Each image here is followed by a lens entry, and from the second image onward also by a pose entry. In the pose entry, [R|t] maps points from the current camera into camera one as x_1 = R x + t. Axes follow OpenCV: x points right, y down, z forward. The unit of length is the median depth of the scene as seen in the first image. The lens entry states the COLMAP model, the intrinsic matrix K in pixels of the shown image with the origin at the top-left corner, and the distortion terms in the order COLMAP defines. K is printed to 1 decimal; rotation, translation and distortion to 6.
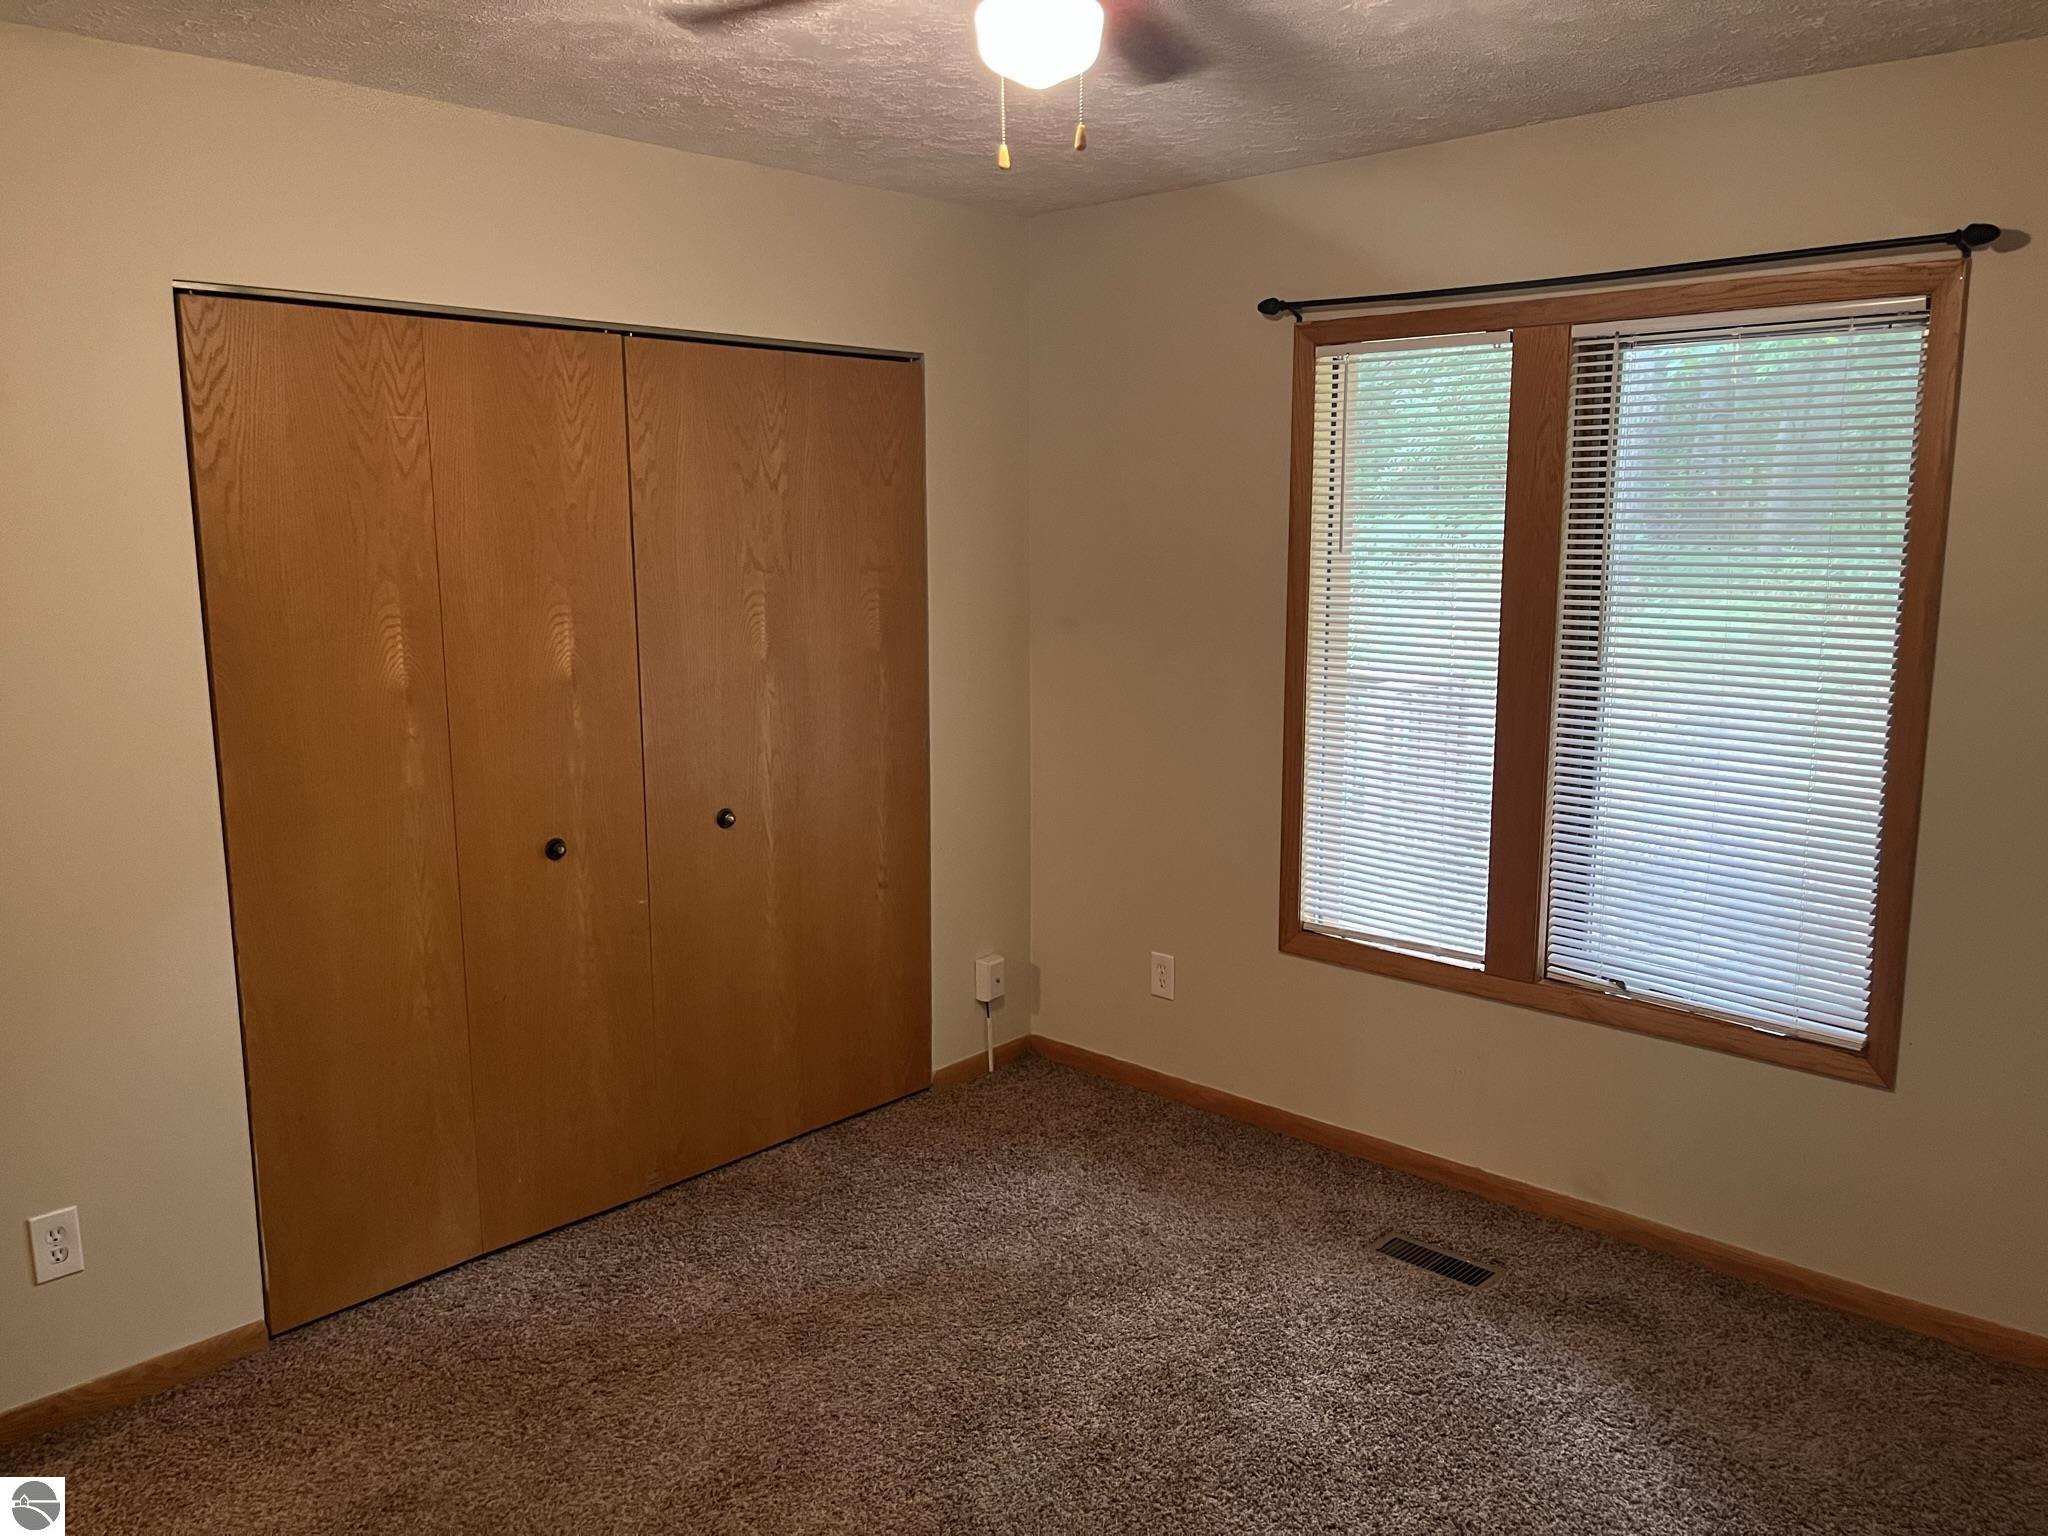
lens RADIAL K [[1555.0, 0, 1038.6], [0, 1555.0, 771.0], [0, 0, 1]] dist [0.060617, -0.078824]
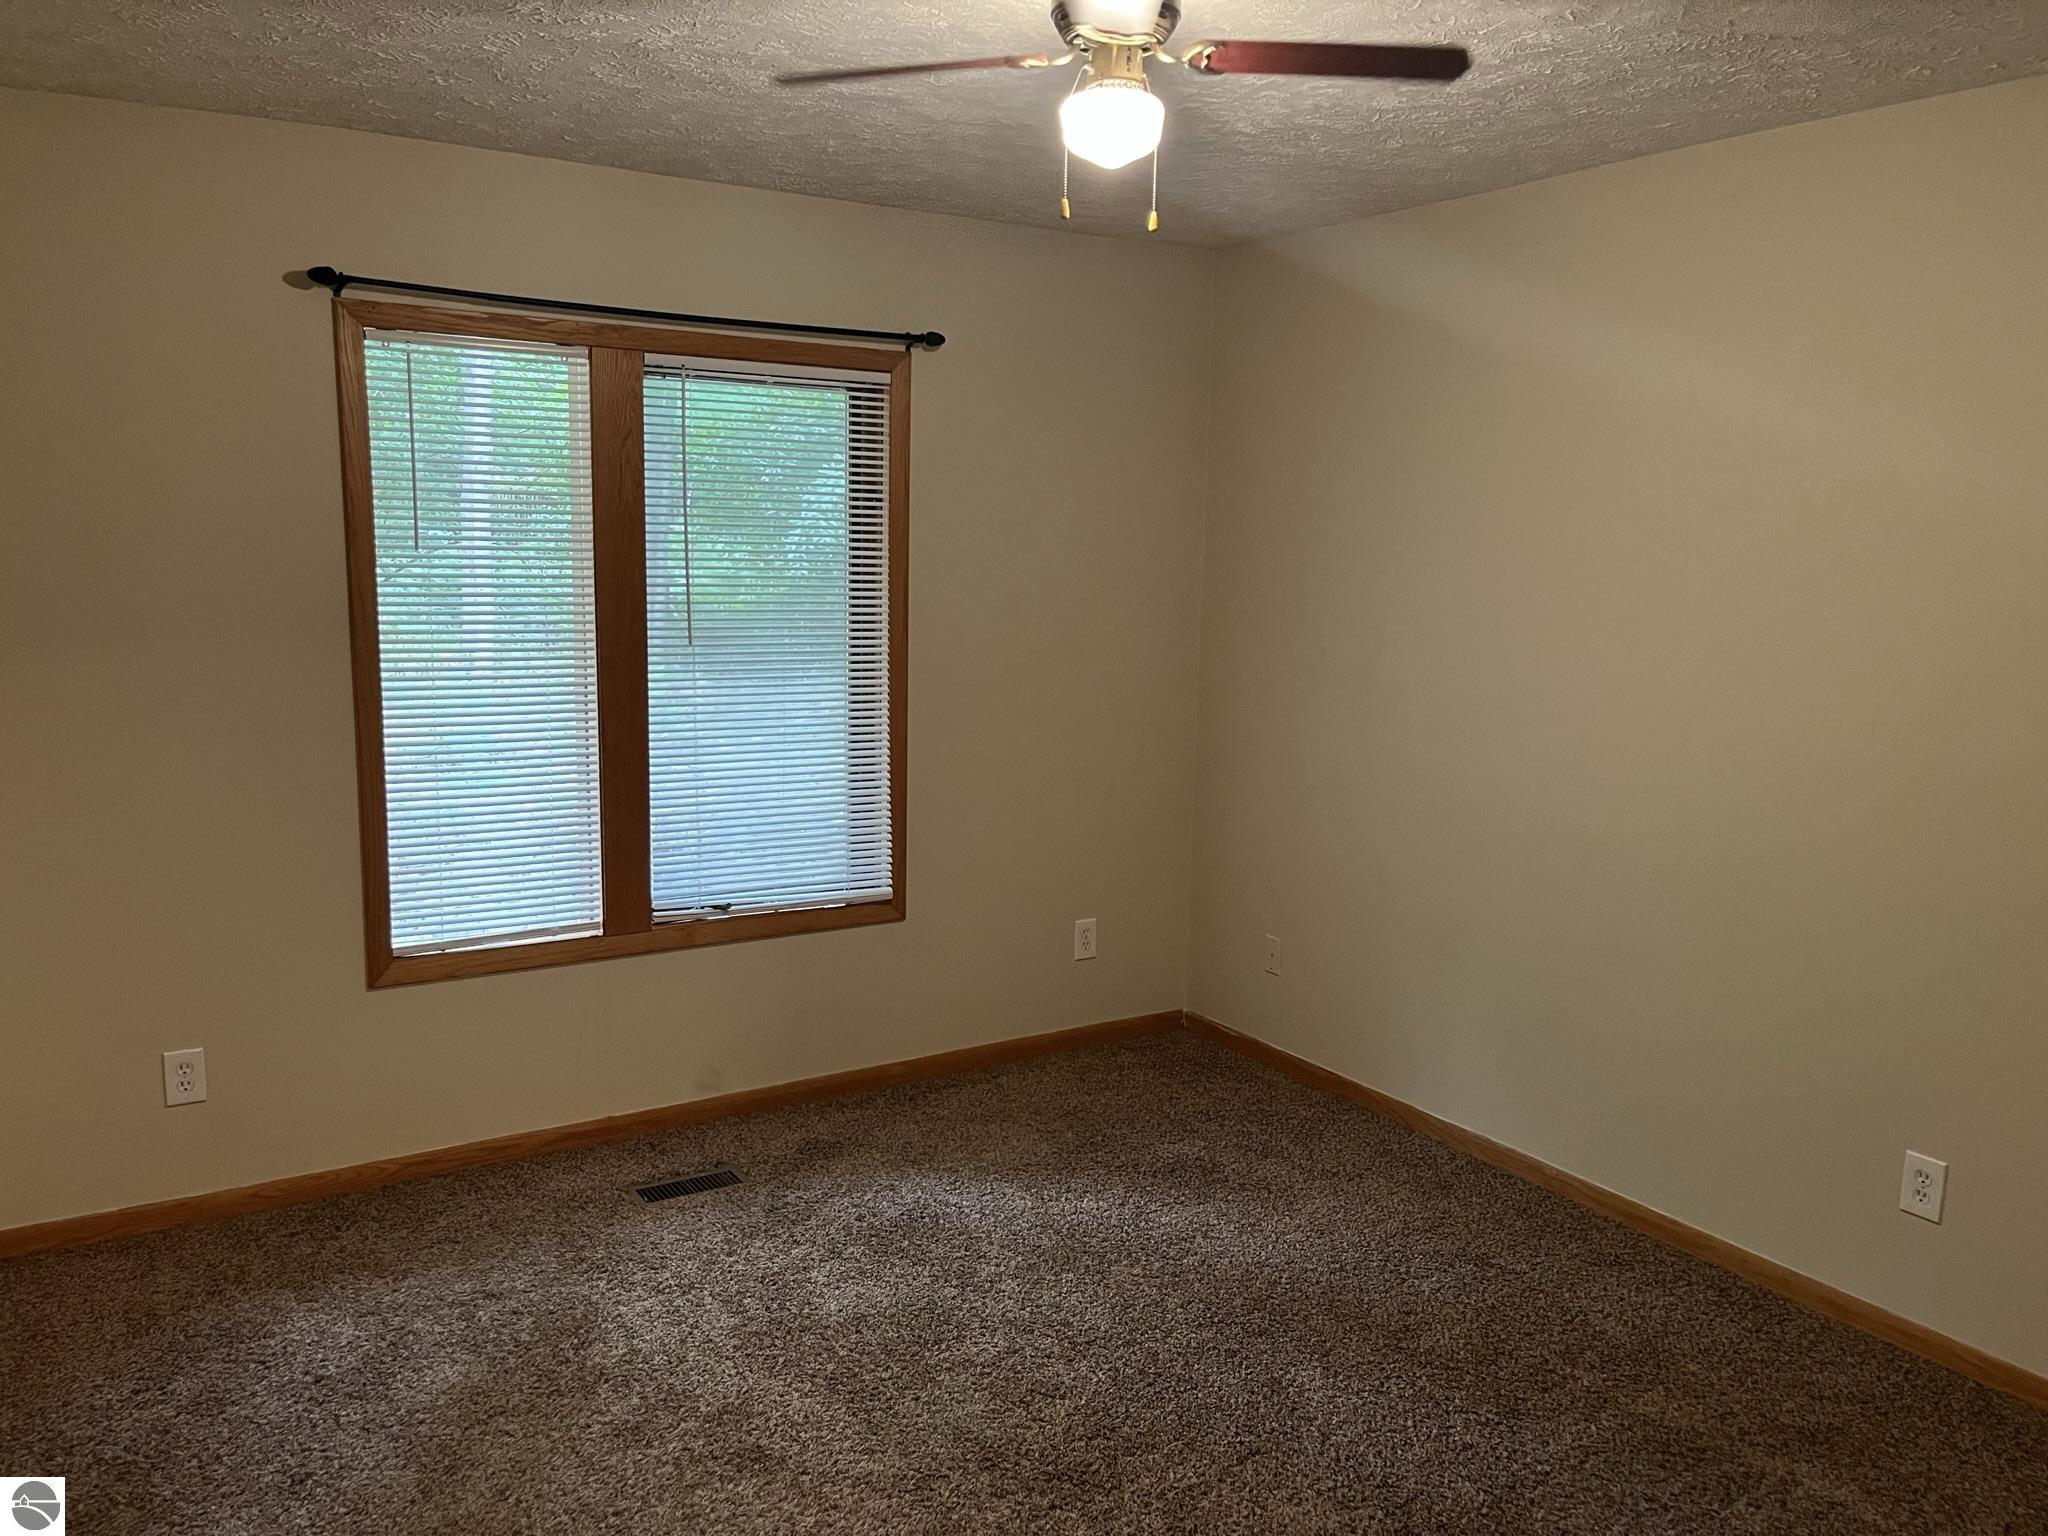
lens RADIAL K [[1547.3, 0, 1019.8], [0, 1547.3, 778.9], [0, 0, 1]] dist [0.062771, -0.065307]
pose [[0.273071, -0.142660, 0.951357, -0.663745], [0.141576, 0.984134, 0.106938, -0.054866], [-0.951519, 0.105487, 0.288936, 0.406143]]
